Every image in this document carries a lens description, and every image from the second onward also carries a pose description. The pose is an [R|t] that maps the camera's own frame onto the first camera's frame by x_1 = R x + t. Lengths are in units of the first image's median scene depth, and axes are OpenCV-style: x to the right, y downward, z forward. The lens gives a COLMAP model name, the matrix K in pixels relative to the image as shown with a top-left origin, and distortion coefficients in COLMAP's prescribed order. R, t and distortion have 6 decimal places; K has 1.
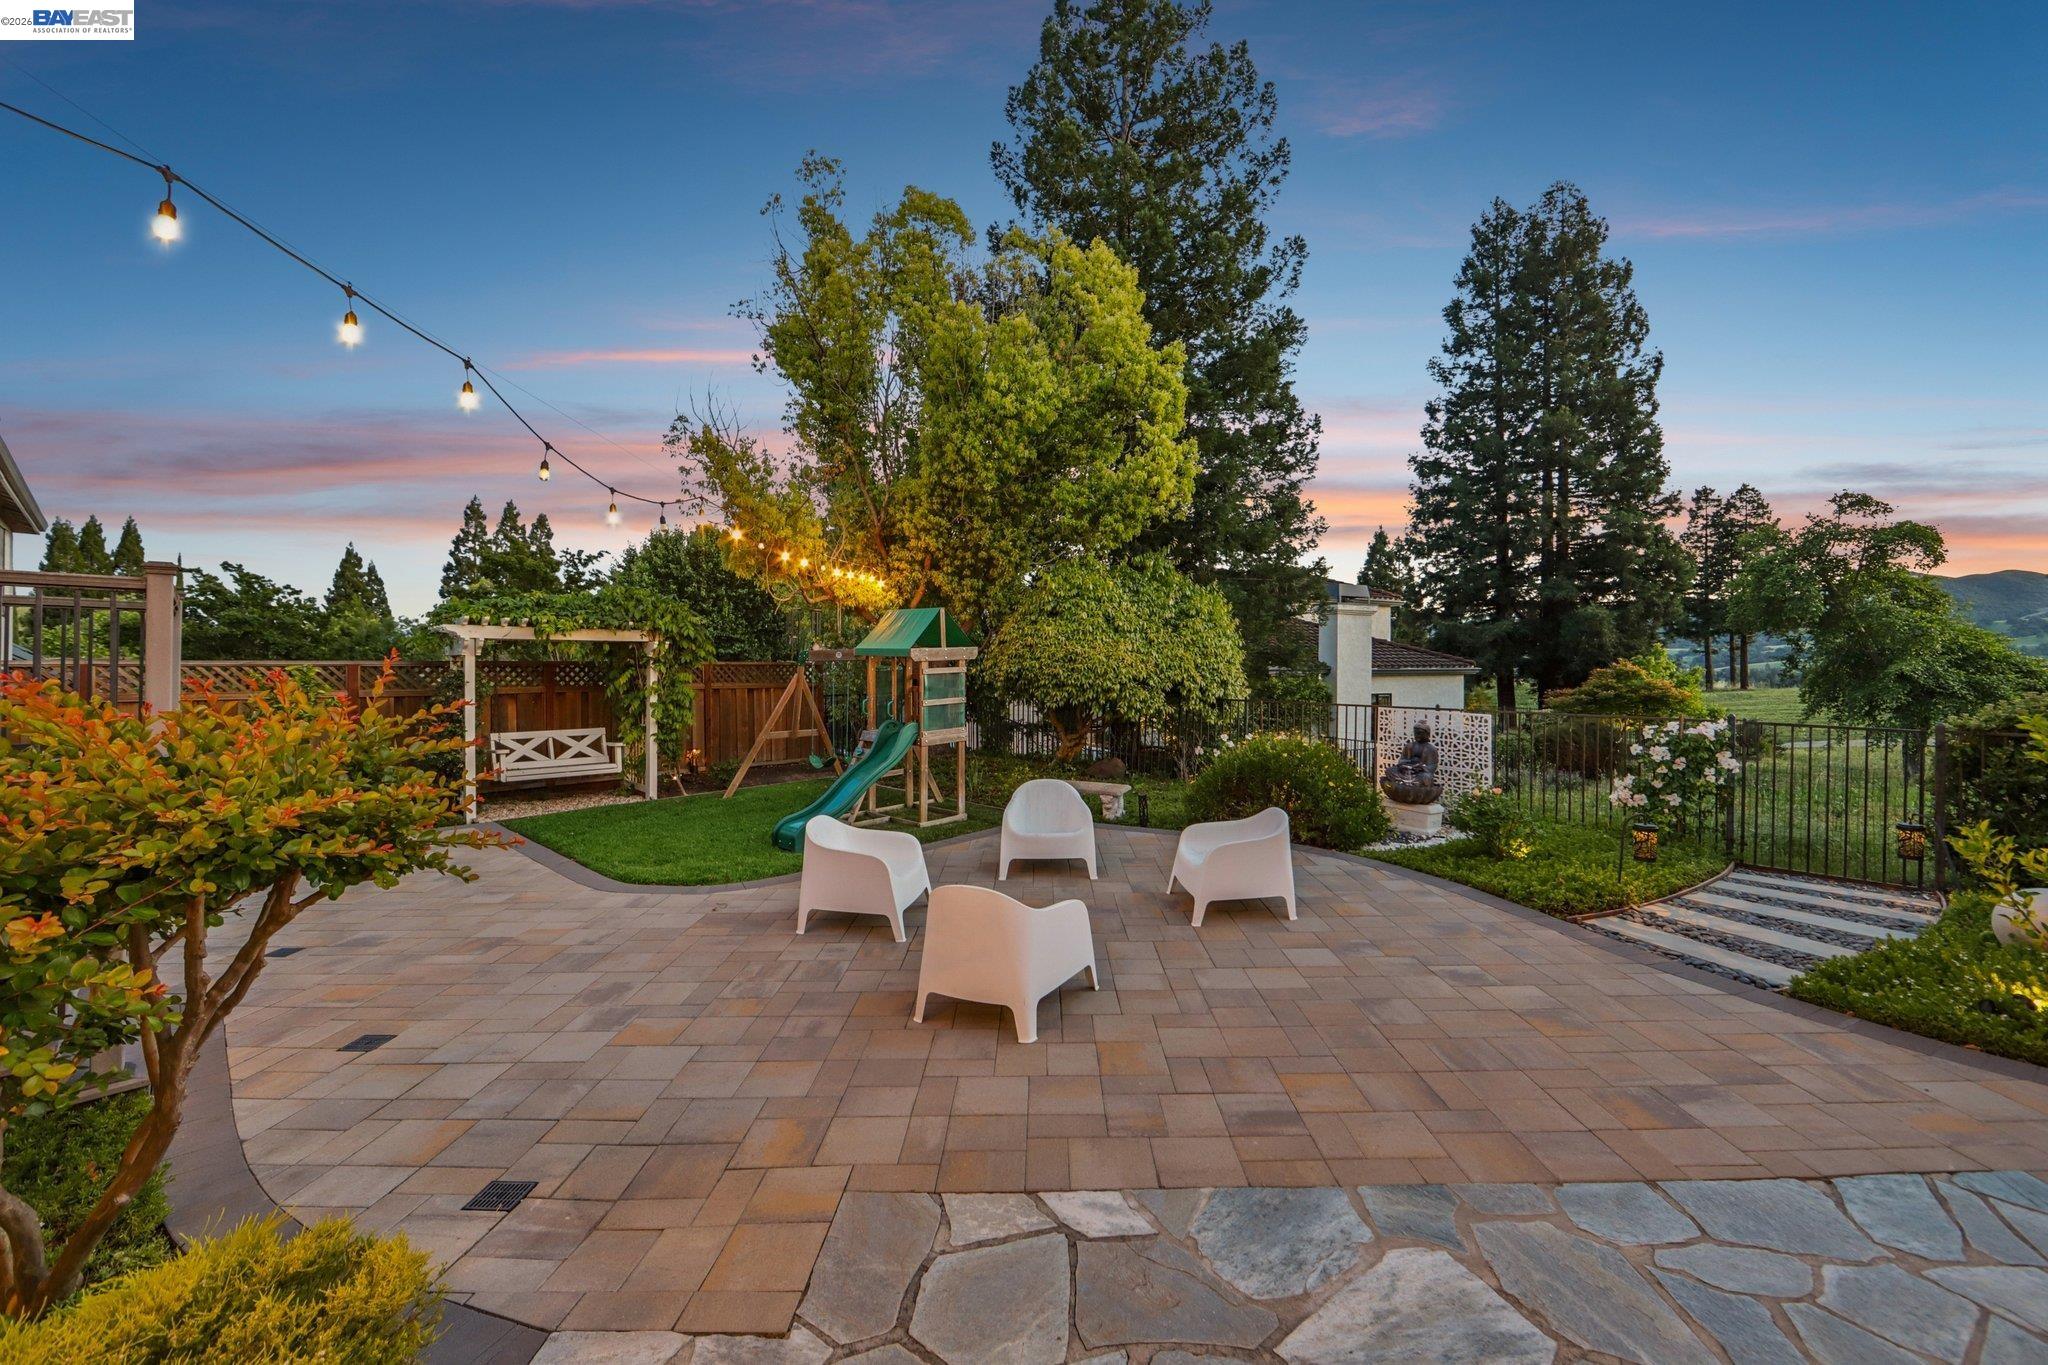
lens RADIAL K [[823.8, 0, 1057.0], [0, 823.8, 665.0], [0, 0, 1]] dist [-0.011475, 0.002751]
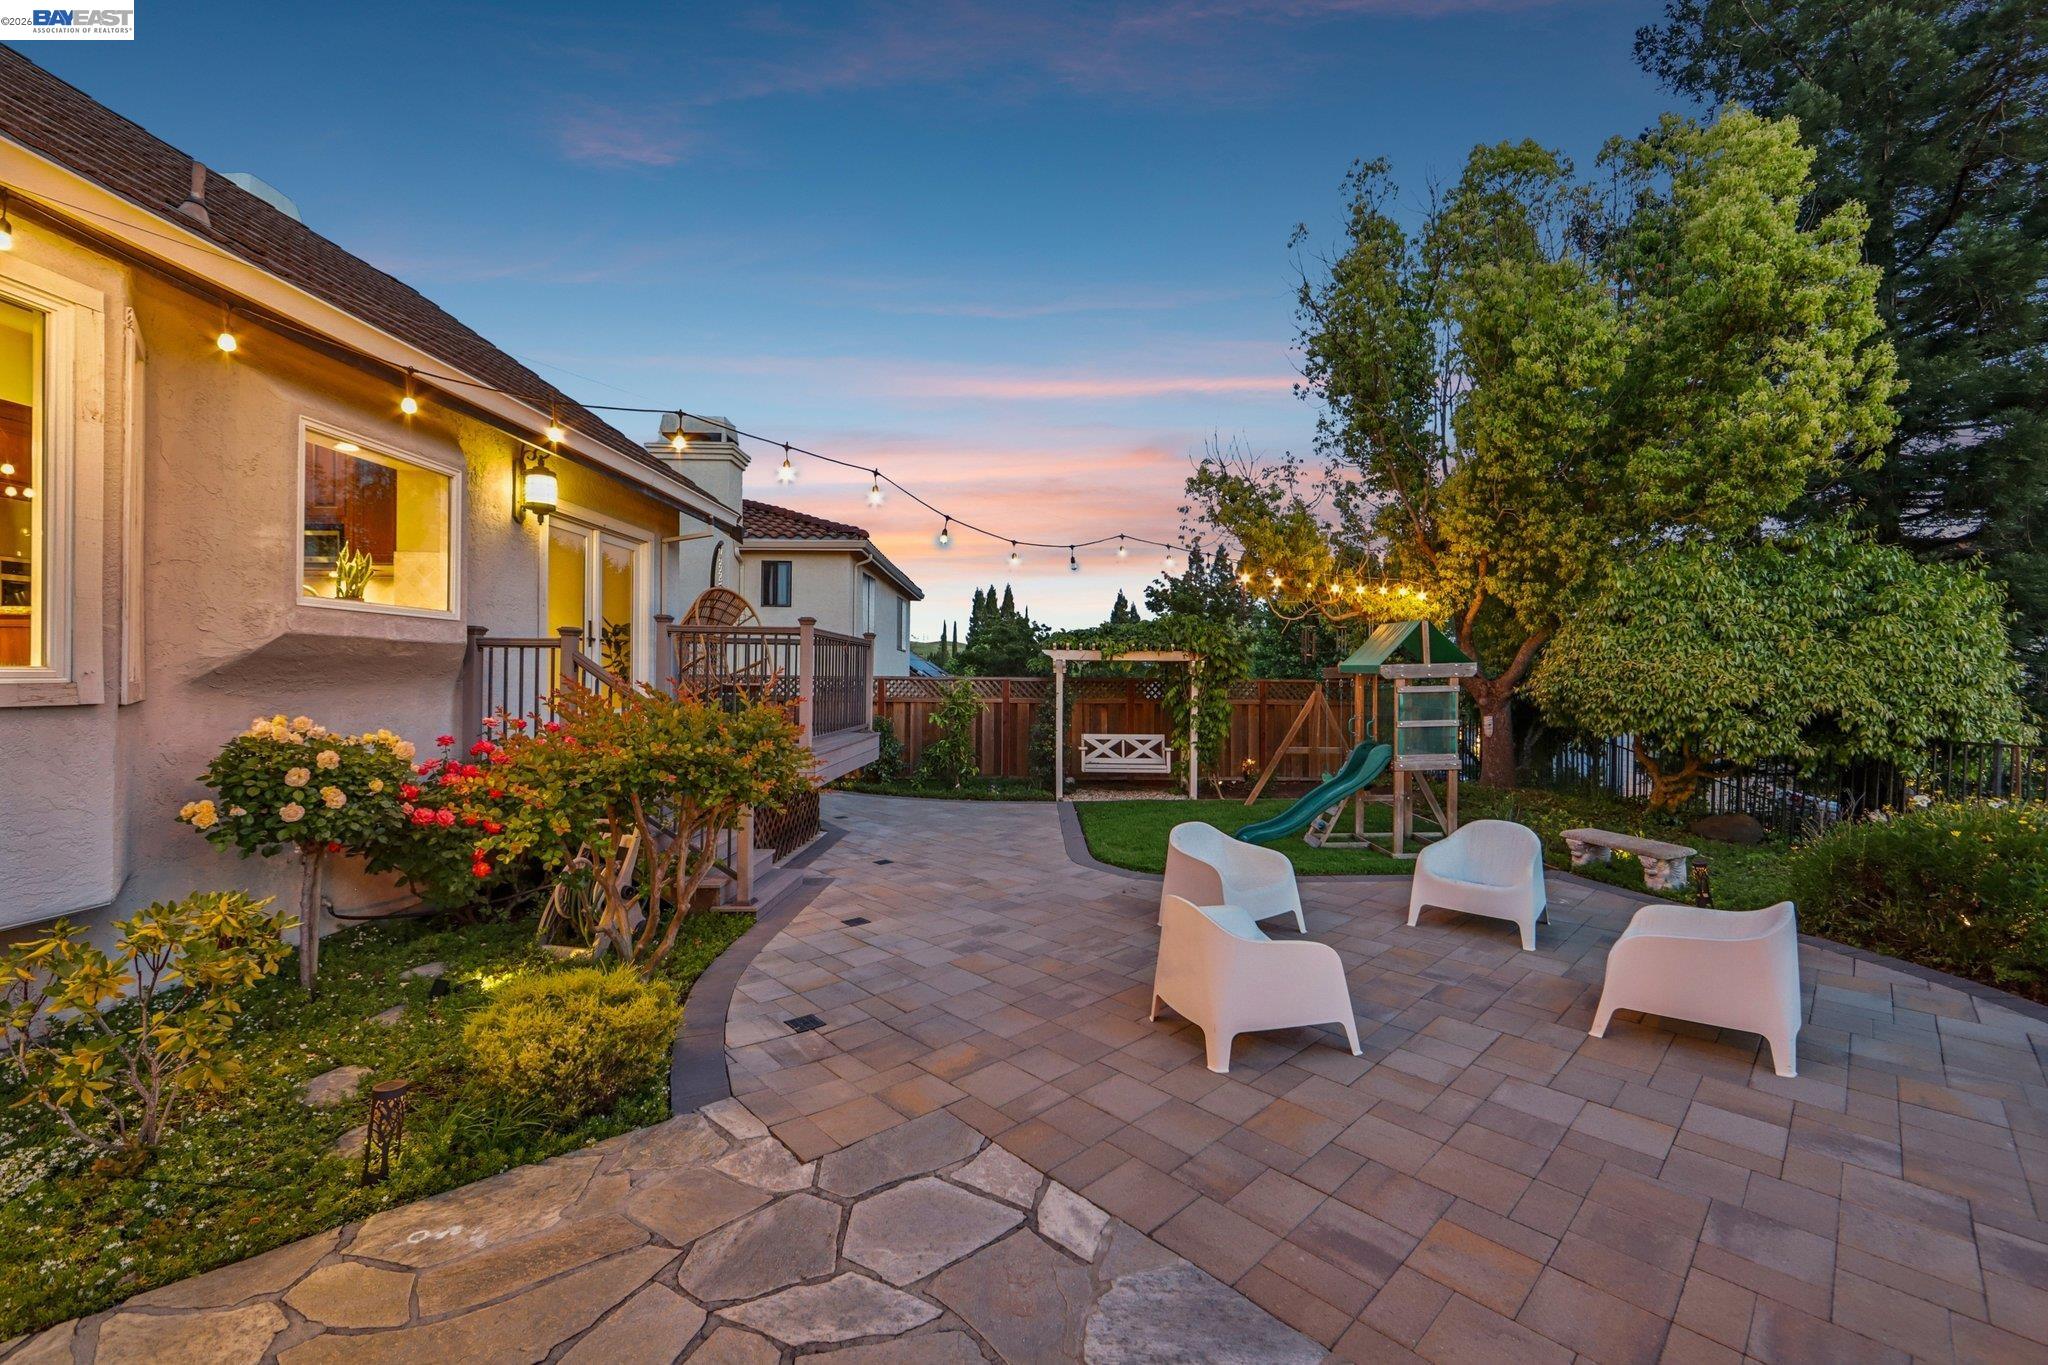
lens RADIAL K [[823.8, 0, 1039.8], [0, 823.8, 676.5], [0, 0, 1]] dist [-0.011475, 0.002751]
pose [[0.682291, 0.001886, -0.731078, 0.191421], [-0.009562, 0.999934, -0.006345, 0.002199], [0.731018, 0.011320, 0.682265, 0.070039]]
